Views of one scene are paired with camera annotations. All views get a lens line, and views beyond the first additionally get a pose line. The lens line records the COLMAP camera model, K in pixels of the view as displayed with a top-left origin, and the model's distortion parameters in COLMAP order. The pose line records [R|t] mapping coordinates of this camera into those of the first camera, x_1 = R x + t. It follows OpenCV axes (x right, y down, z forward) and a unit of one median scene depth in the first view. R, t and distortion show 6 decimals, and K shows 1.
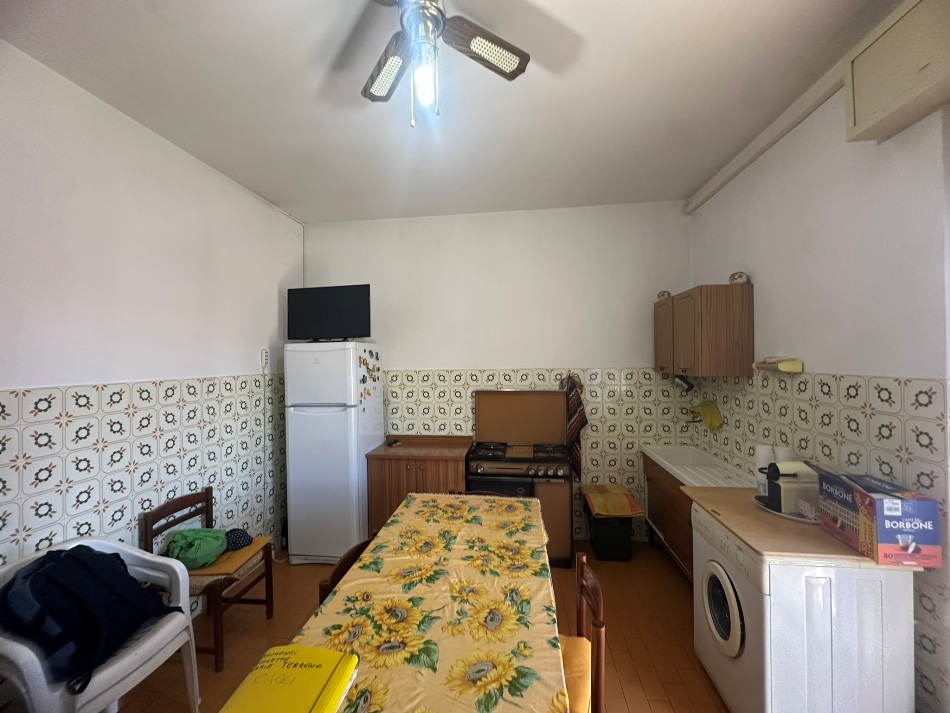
lens RADIAL K [[380.1, 0, 474.4], [0, 380.1, 357.8], [0, 0, 1]] dist [-0.003254, 0.000367]
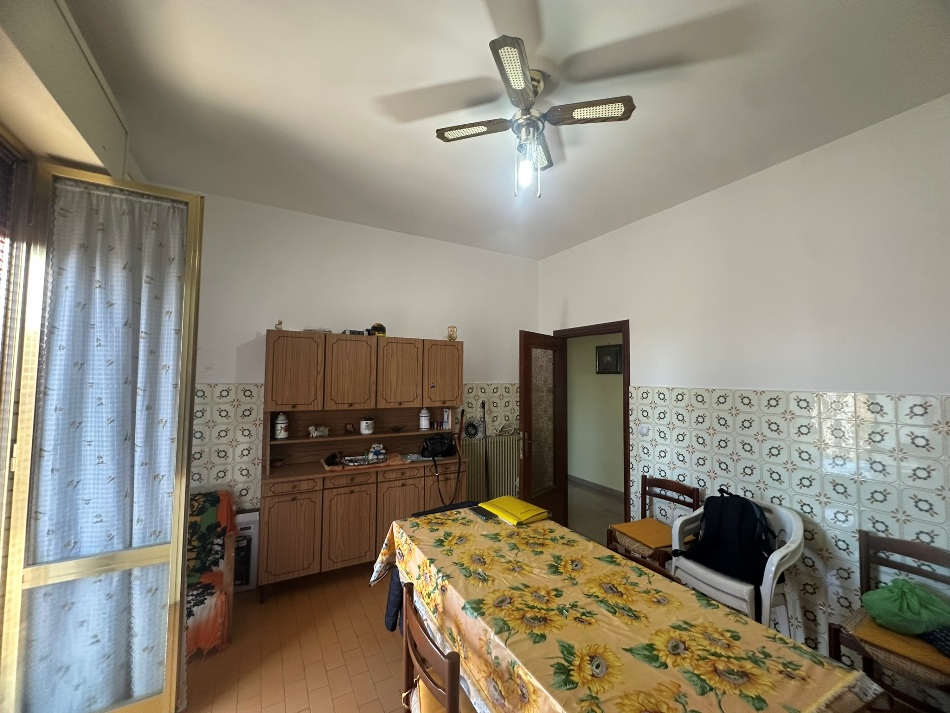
lens RADIAL K [[380.1, 0, 477.0], [0, 380.1, 355.5], [0, 0, 1]] dist [-0.003254, 0.000367]
pose [[-0.805584, -0.024509, -0.591974, 0.515163], [0.004749, 0.998845, -0.047818, 0.008996], [0.592462, -0.041333, -0.804537, 1.240017]]
